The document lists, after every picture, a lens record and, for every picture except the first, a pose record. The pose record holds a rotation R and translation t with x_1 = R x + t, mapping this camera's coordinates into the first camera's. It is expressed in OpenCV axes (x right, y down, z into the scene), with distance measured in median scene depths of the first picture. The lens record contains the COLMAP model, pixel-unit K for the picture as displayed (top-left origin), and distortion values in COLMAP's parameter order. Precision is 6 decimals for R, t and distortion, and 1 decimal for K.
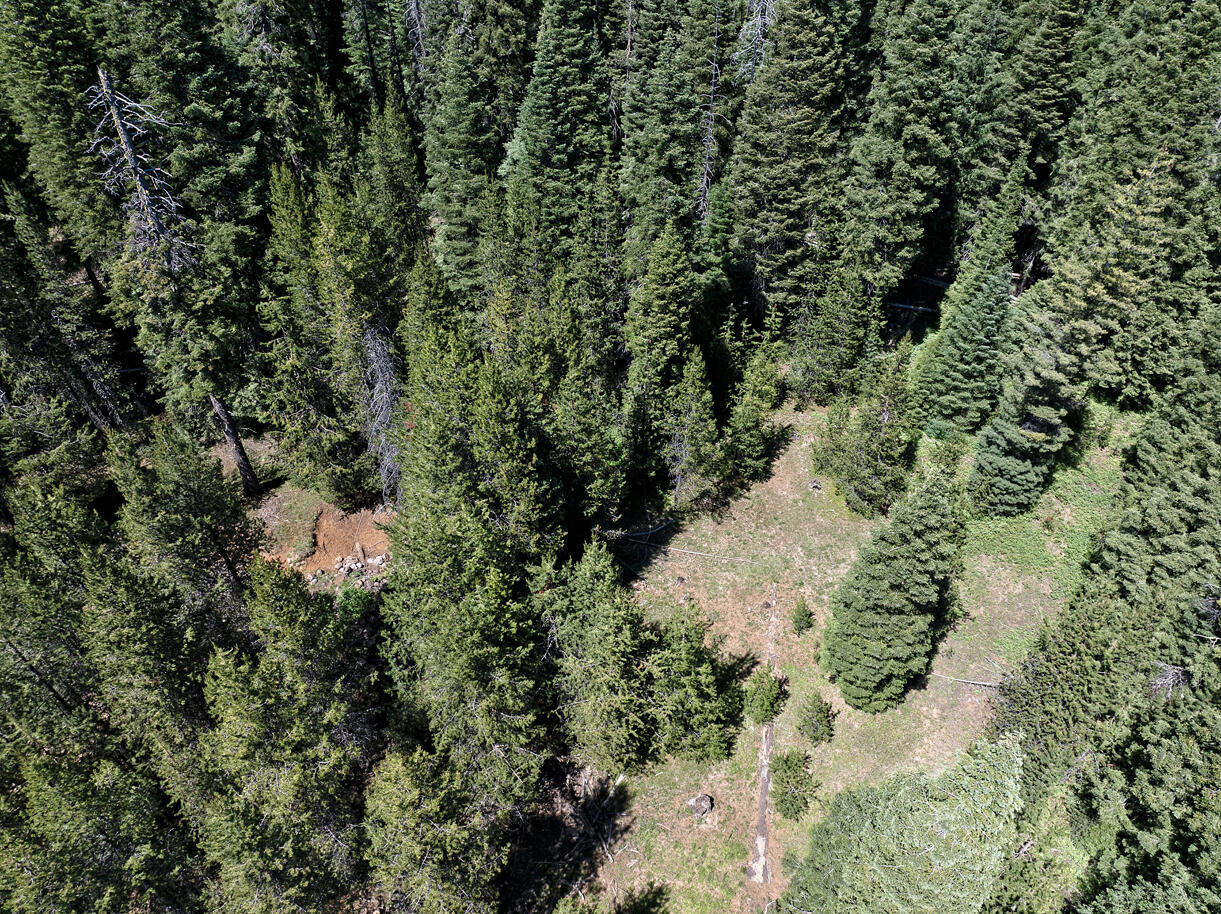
lens RADIAL K [[866.0, 0, 610.5], [0, 866.0, 457.0], [0, 0, 1]] dist [-0.035311, 0.001702]
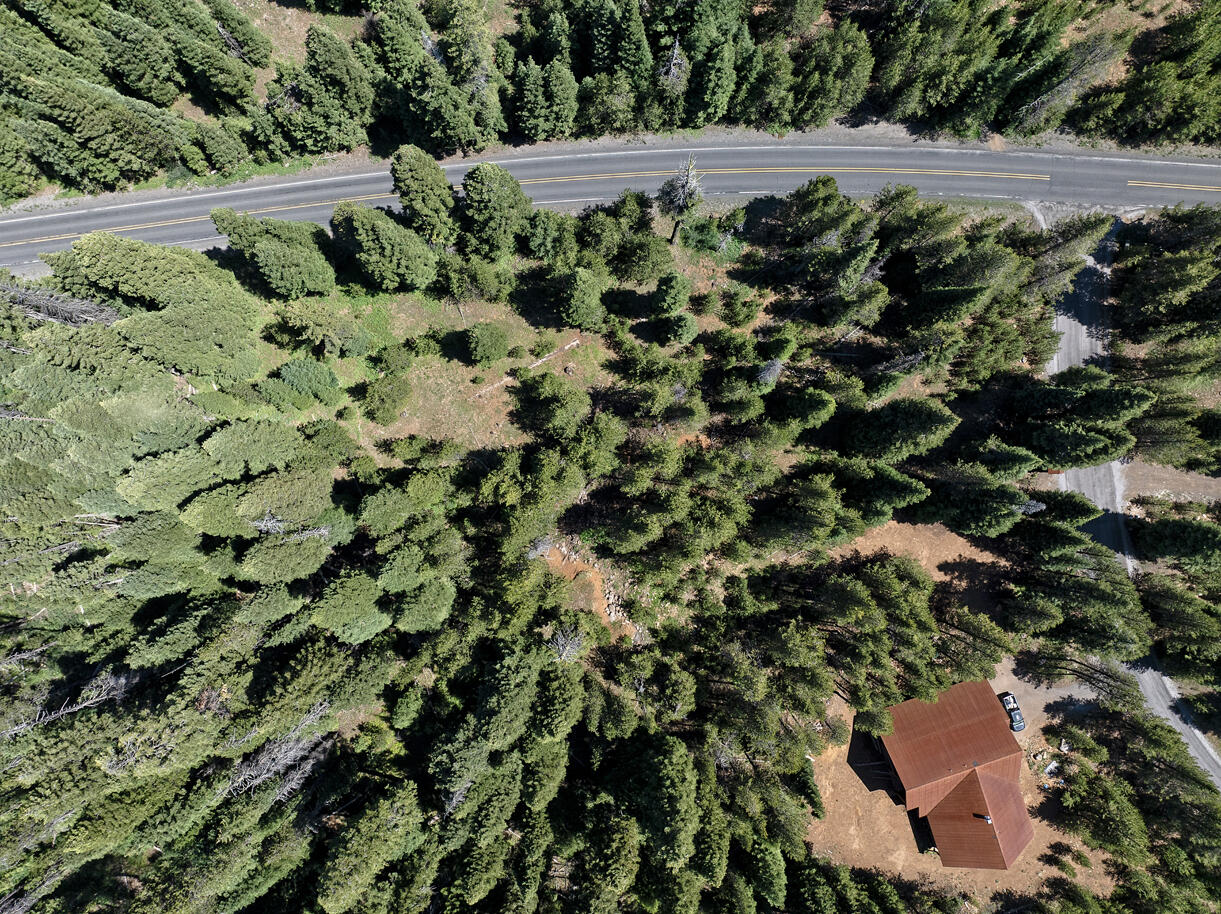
lens RADIAL K [[870.7, 0, 610.5], [0, 870.7, 457.0], [0, 0, 1]] dist [-0.029838, -0.001813]
pose [[-0.615661, -0.788004, 0.003196, -0.187239], [0.559507, -0.434276, 0.705943, -1.477727], [-0.554899, 0.436410, 0.708261, -0.866206]]
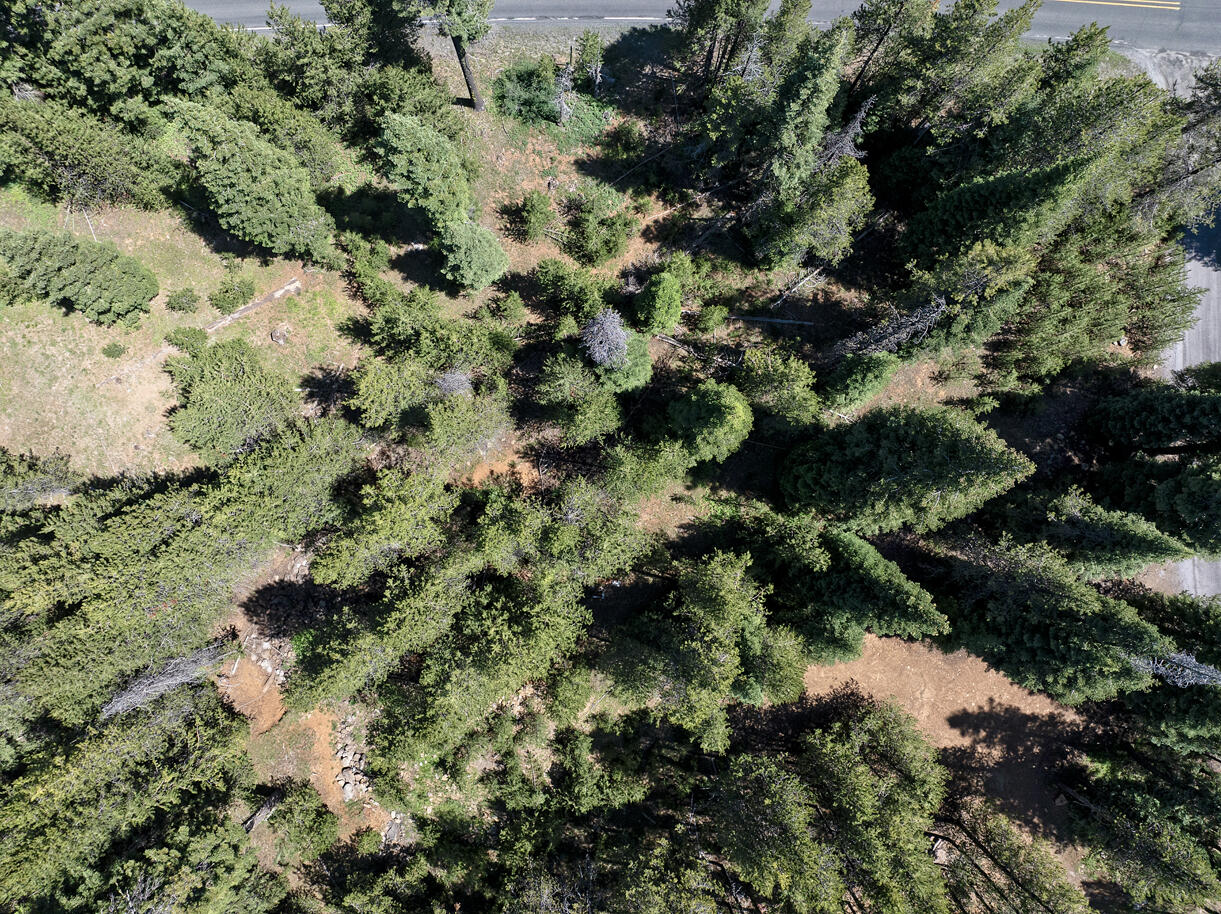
lens RADIAL K [[866.0, 0, 610.5], [0, 866.0, 457.0], [0, 0, 1]] dist [-0.035311, 0.001702]
pose [[-0.592392, -0.805648, -0.001434, -0.367340], [0.570604, -0.420819, 0.705211, -0.382334], [-0.568755, 0.416943, 0.708996, -0.293179]]
